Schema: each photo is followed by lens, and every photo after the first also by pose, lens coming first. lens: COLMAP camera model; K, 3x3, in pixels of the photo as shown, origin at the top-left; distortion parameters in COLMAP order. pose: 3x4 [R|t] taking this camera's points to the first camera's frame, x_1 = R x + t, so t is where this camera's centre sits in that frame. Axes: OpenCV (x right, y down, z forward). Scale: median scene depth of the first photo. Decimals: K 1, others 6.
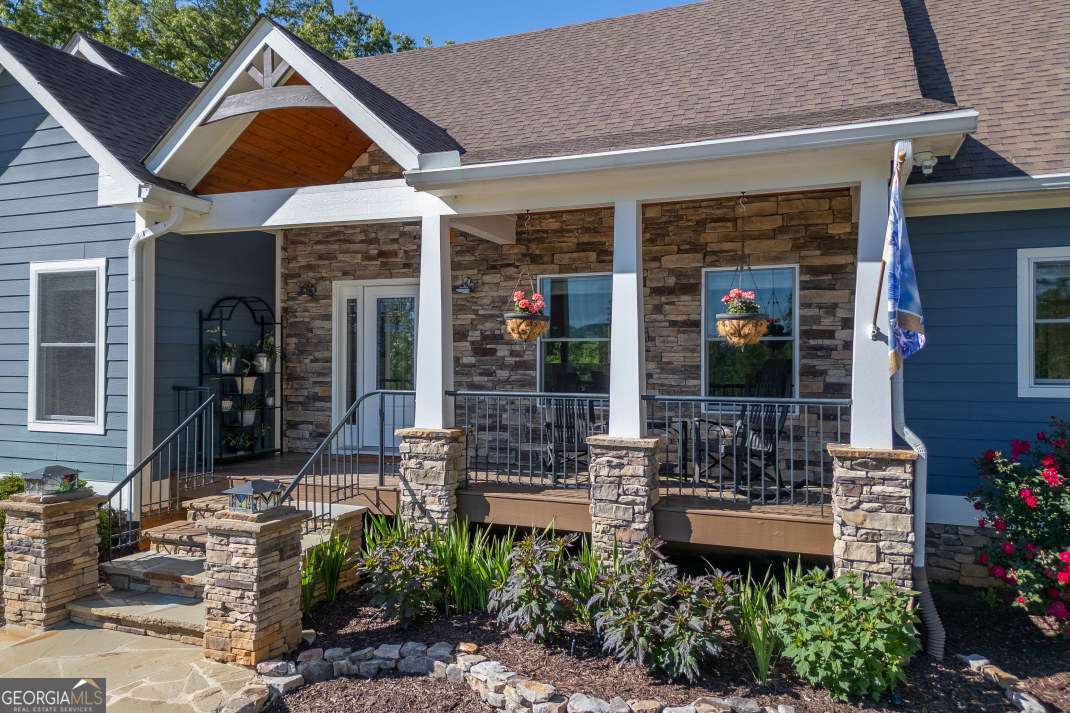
lens RADIAL K [[787.2, 0, 535.0], [0, 787.2, 356.5], [0, 0, 1]] dist [0.090074, -0.133682]
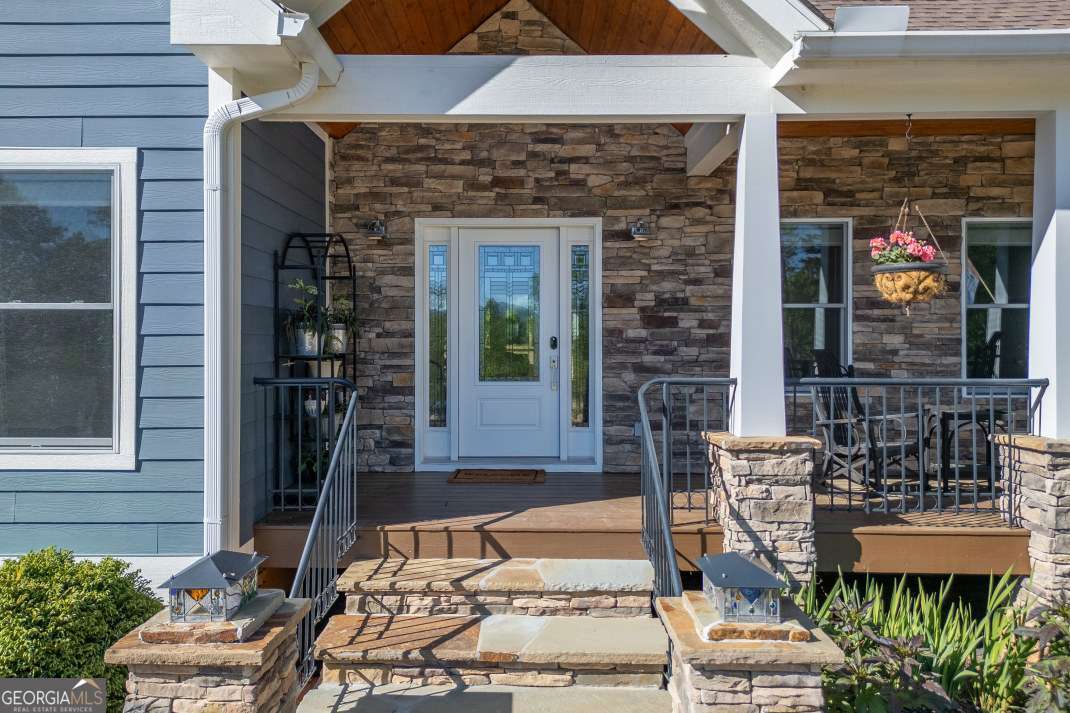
lens RADIAL K [[790.4, 0, 539.3], [0, 790.4, 331.5], [0, 0, 1]] dist [0.068738, -0.061897]
pose [[0.935812, -0.001571, 0.352496, -0.472928], [0.001518, 0.999999, 0.000427, 0.002951], [-0.352496, 0.000136, 0.935813, 0.385537]]
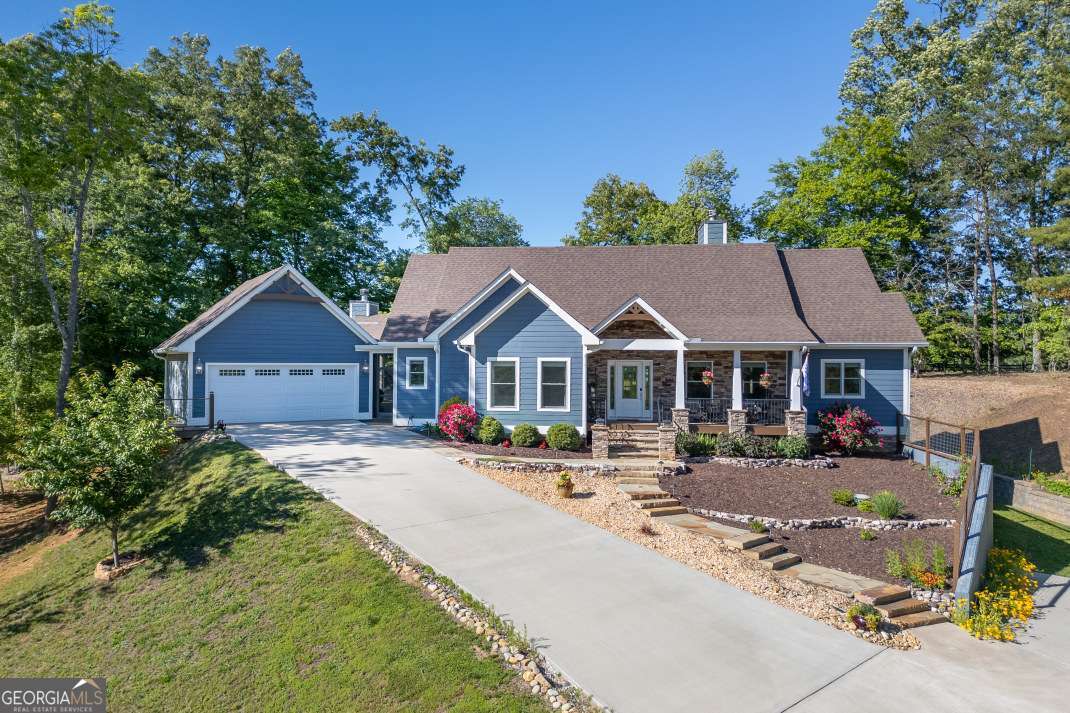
lens RADIAL K [[790.4, 0, 539.3], [0, 790.4, 331.5], [0, 0, 1]] dist [0.068738, -0.061897]
pose [[0.965600, 0.011834, 0.259764, -1.498210], [-0.003571, 0.999473, -0.032255, -0.124696], [-0.260009, 0.030218, 0.965133, -2.074768]]
